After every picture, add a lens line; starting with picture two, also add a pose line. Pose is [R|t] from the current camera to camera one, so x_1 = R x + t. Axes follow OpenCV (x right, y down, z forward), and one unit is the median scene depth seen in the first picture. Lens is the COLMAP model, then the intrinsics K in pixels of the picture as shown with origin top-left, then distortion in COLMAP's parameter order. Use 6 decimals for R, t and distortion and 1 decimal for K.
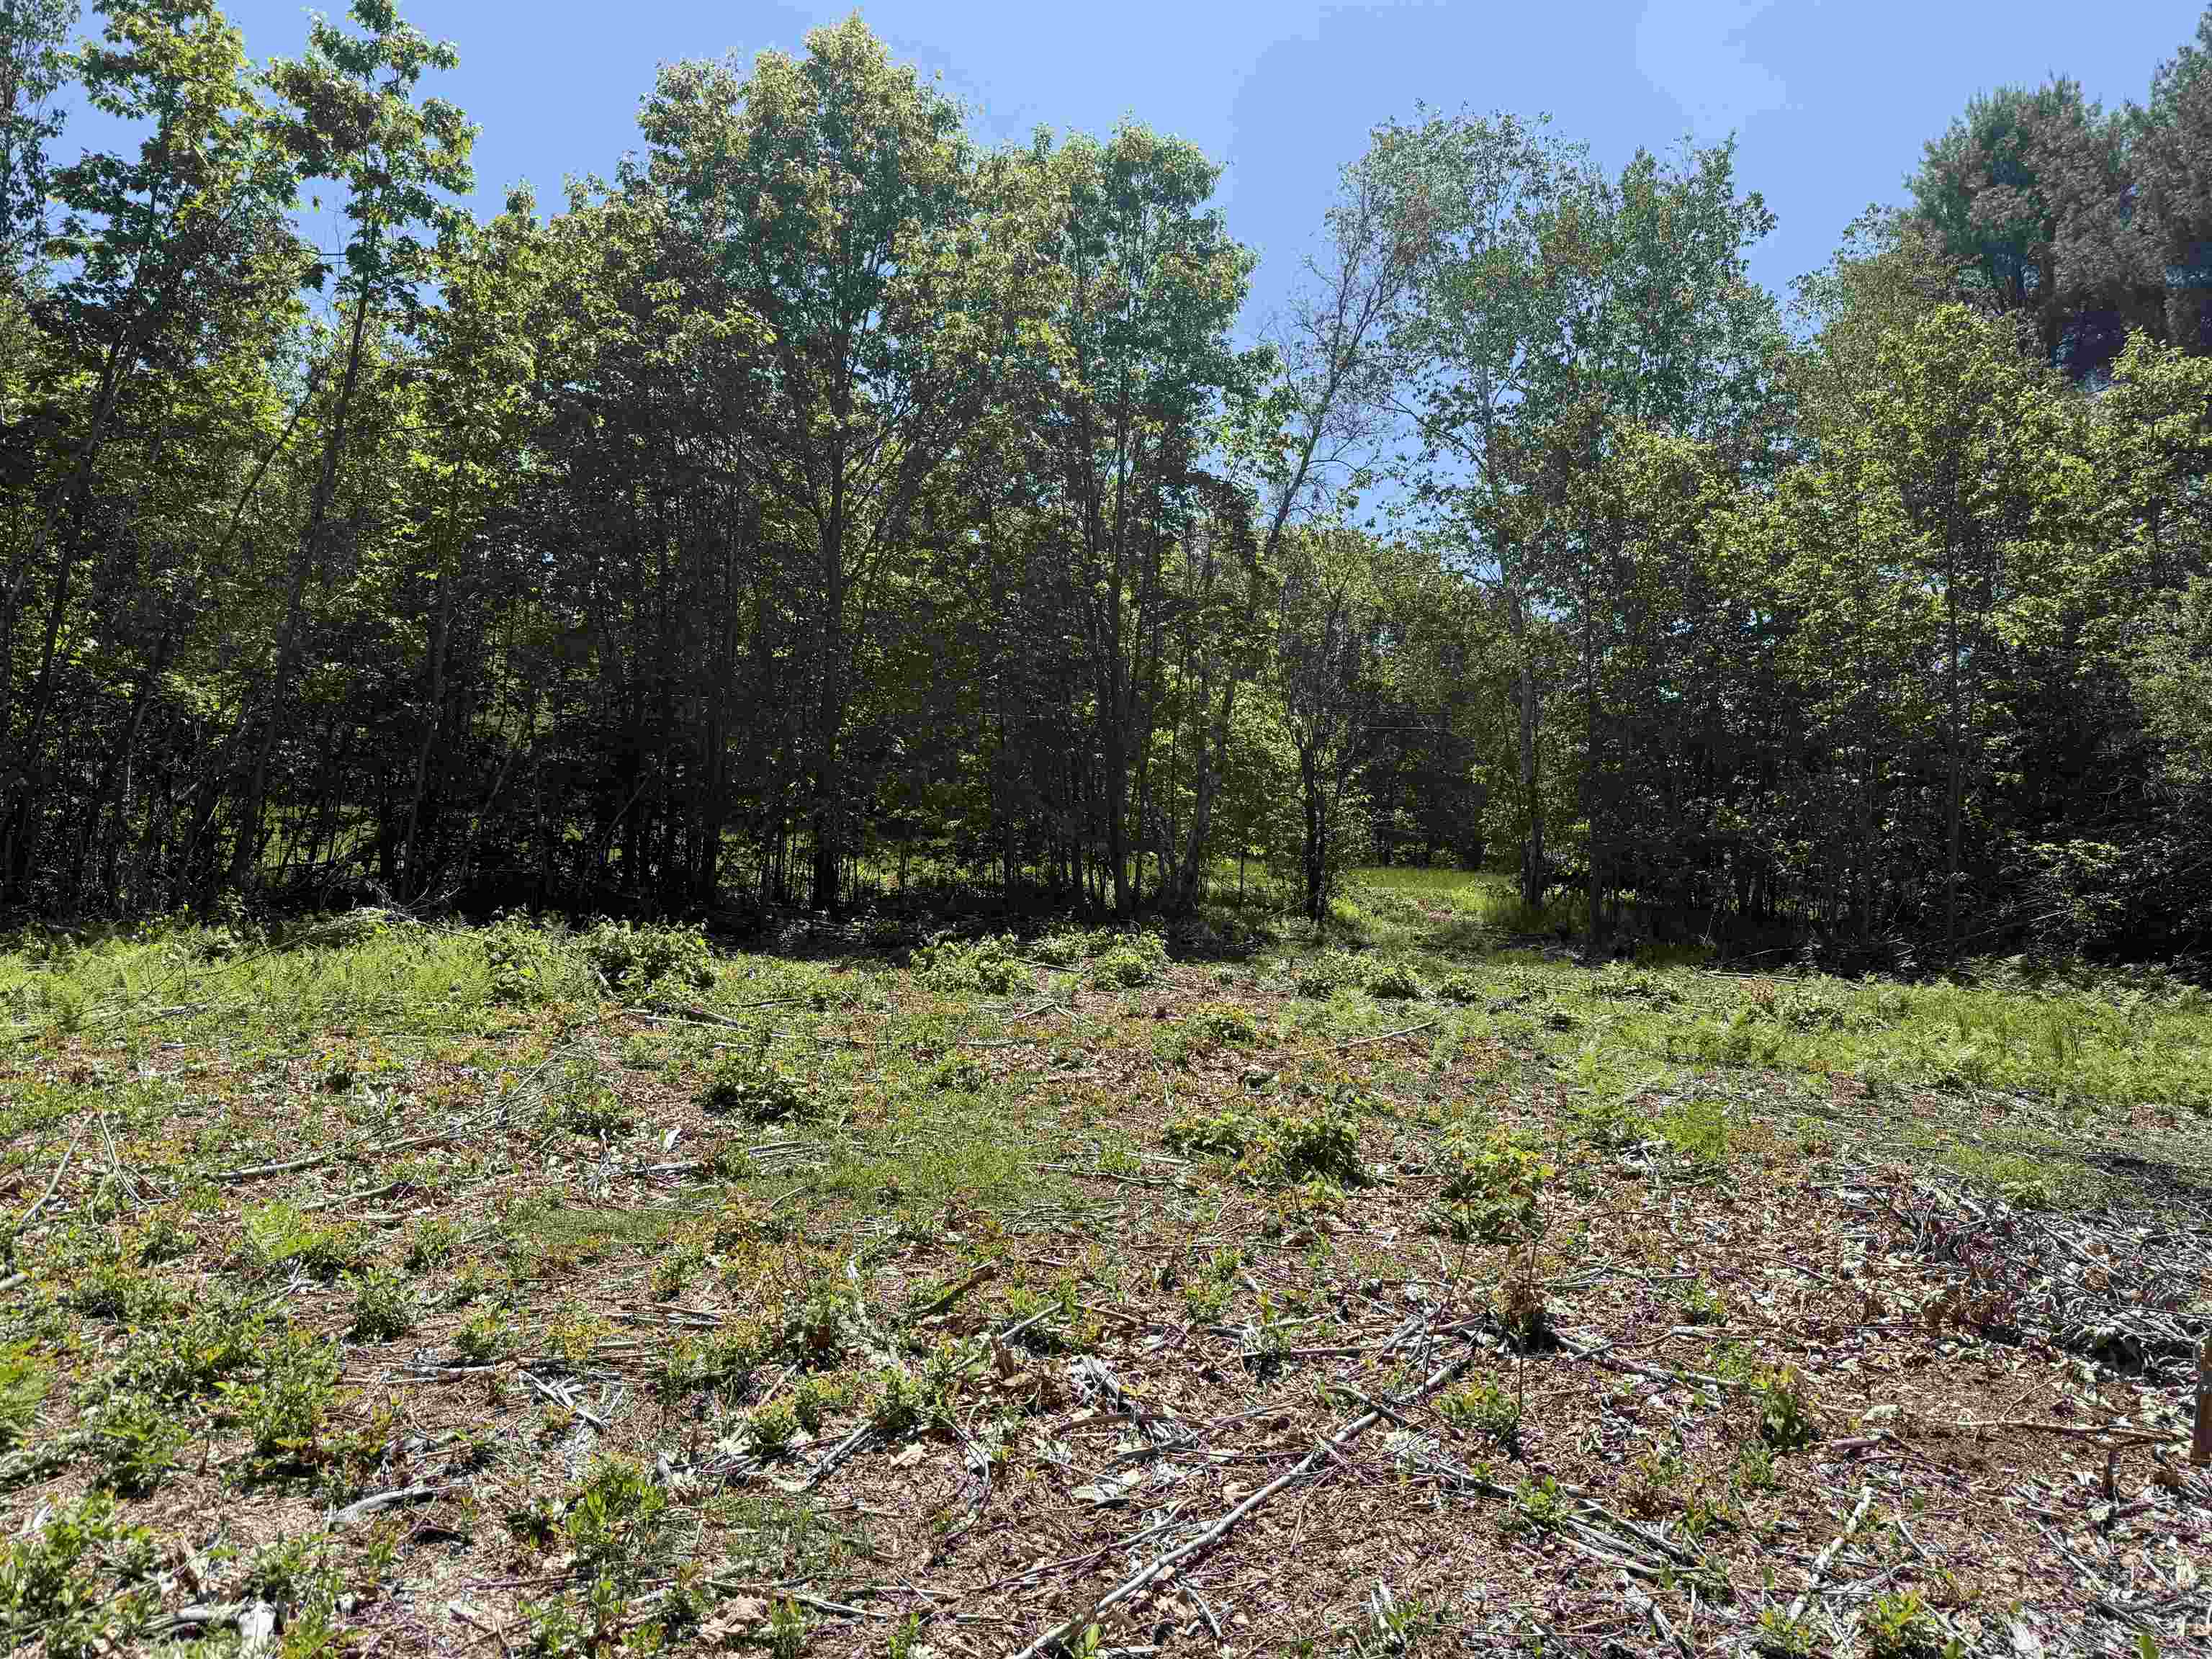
lens RADIAL K [[1549.7, 0, 1116.2], [0, 1549.7, 835.3], [0, 0, 1]] dist [0.003954, -0.012315]
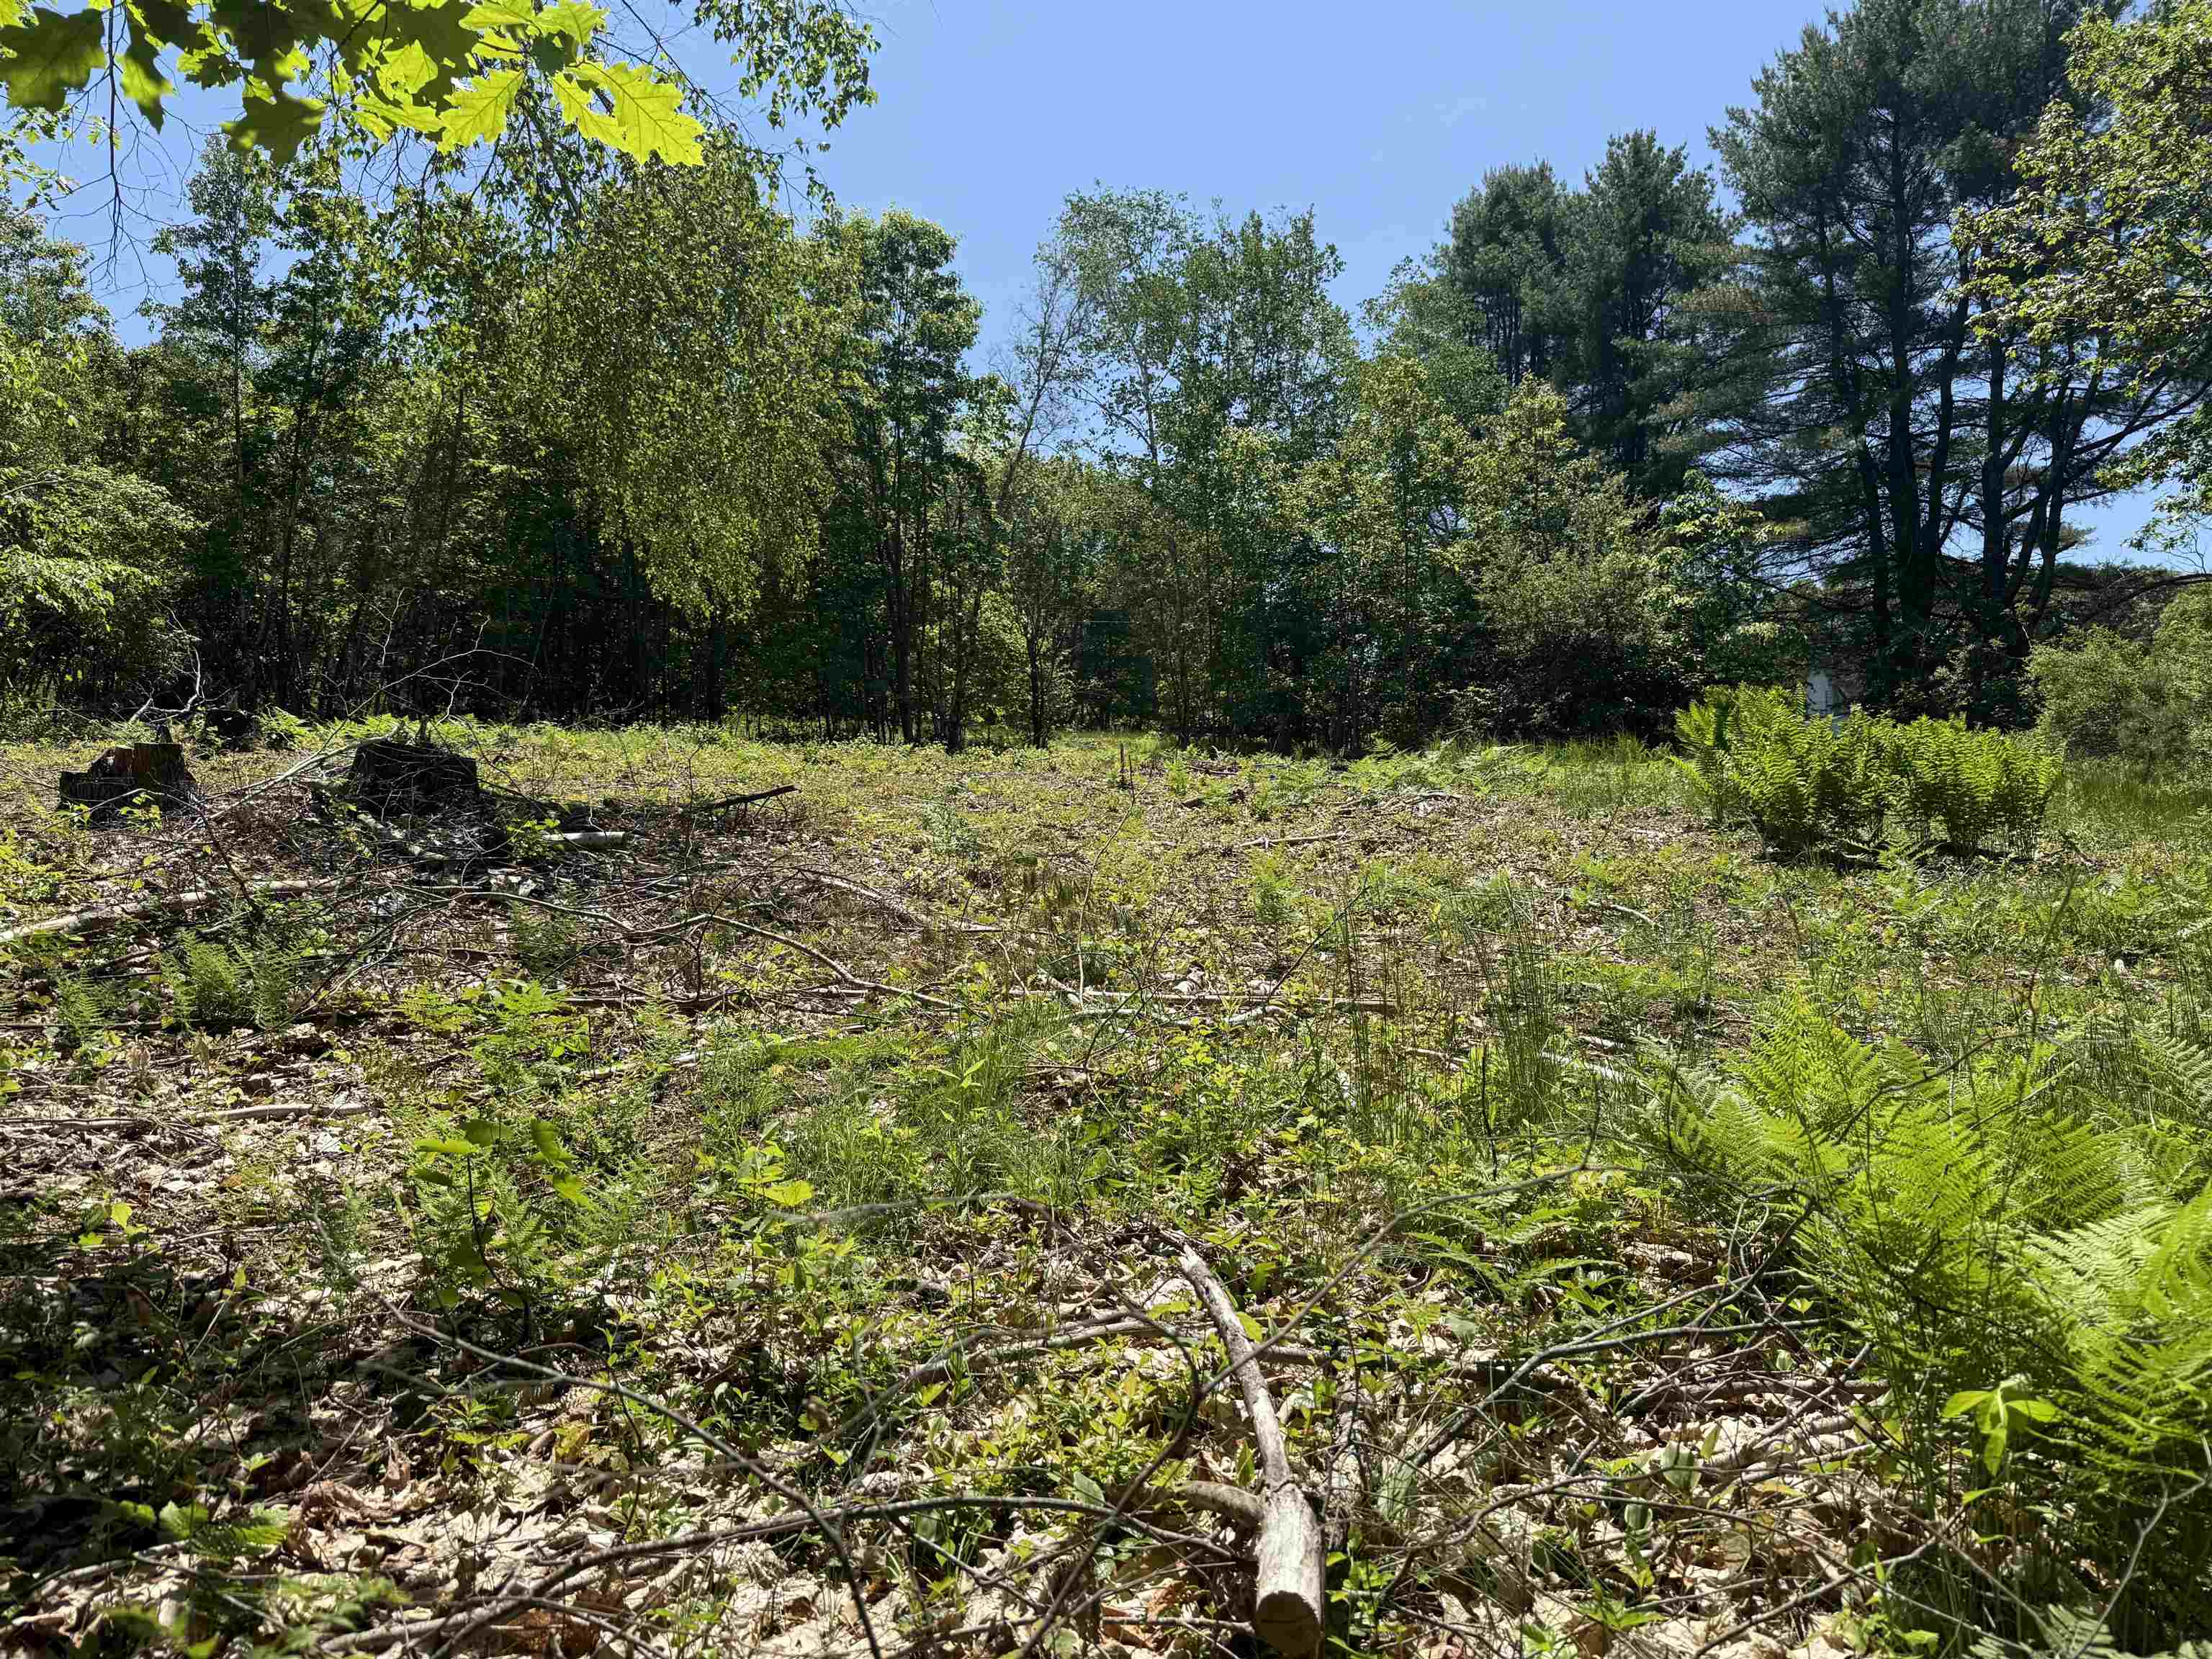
lens RADIAL K [[1549.7, 0, 1170.0], [0, 1549.7, 895.2], [0, 0, 1]] dist [0.003954, -0.012315]
pose [[0.980963, -0.041237, 0.189764, -0.047133], [0.020195, 0.993558, 0.111509, 0.032271], [-0.193140, -0.105554, 0.975477, -0.625592]]
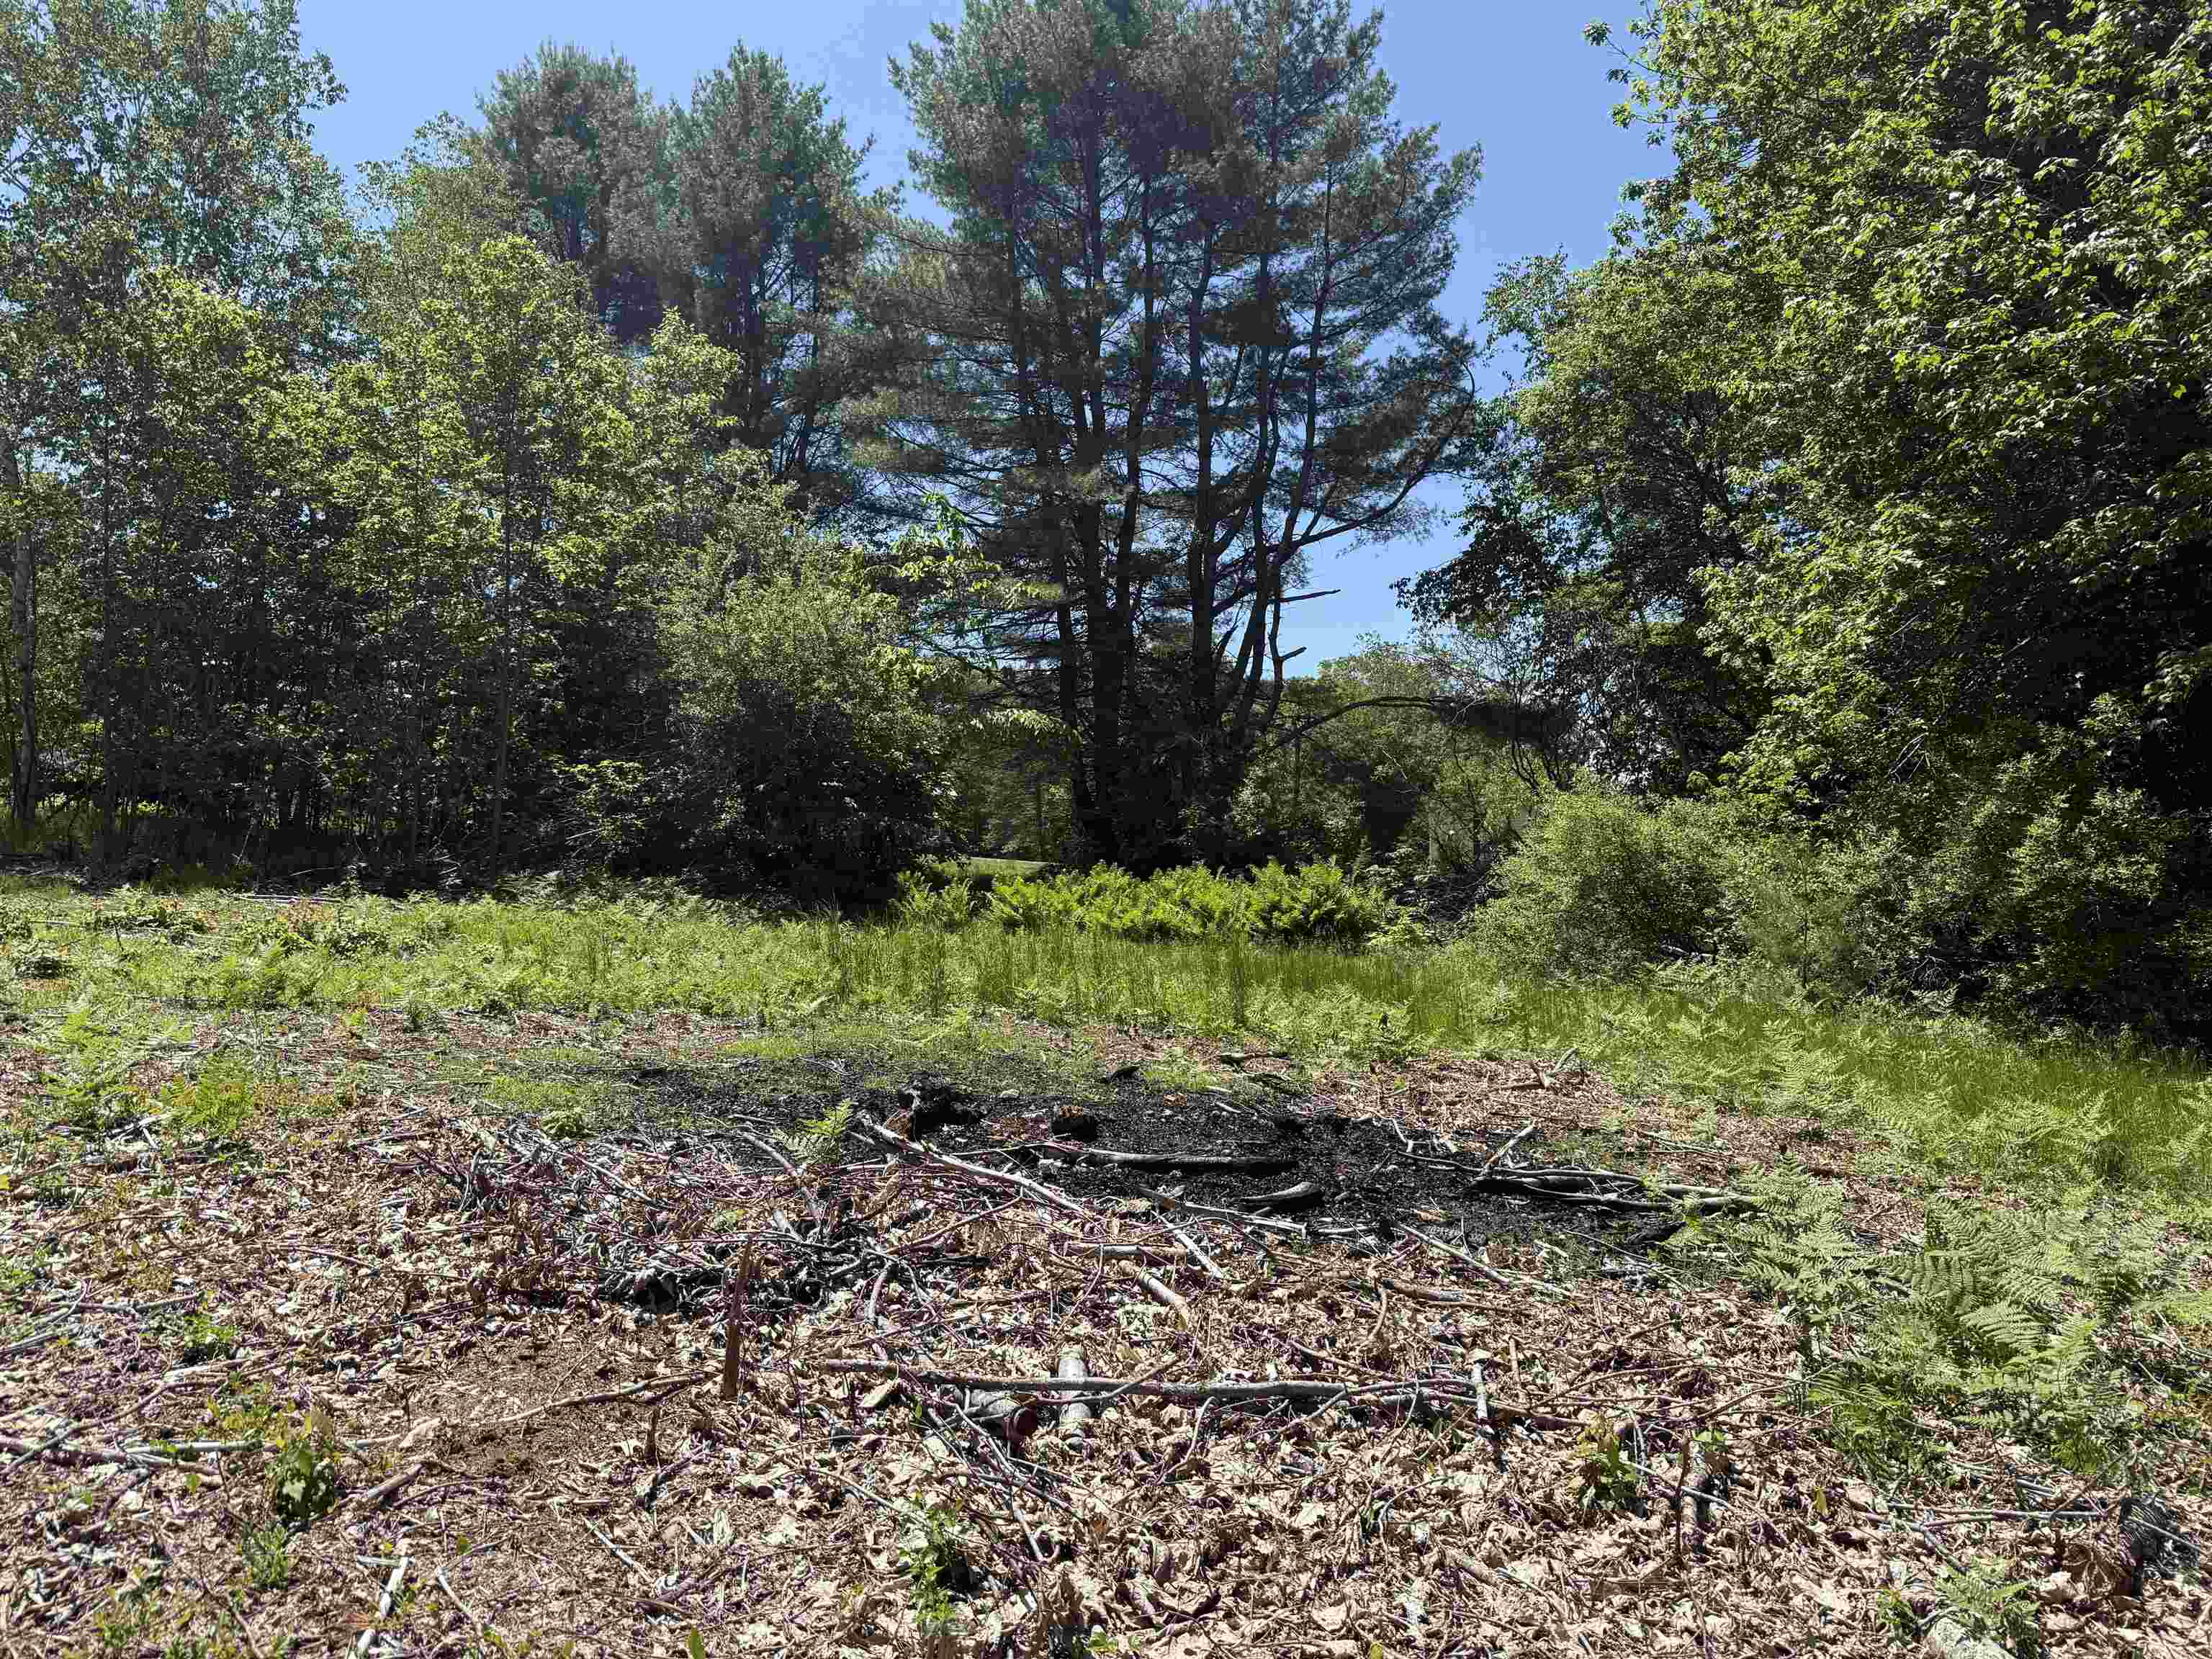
lens RADIAL K [[1549.7, 0, 1110.1], [0, 1549.7, 825.5], [0, 0, 1]] dist [0.003954, -0.012315]
pose [[0.642894, 0.008012, 0.765913, 0.011589], [-0.046133, 0.998535, 0.028278, -0.001547], [-0.764565, -0.053514, 0.642322, 0.025801]]
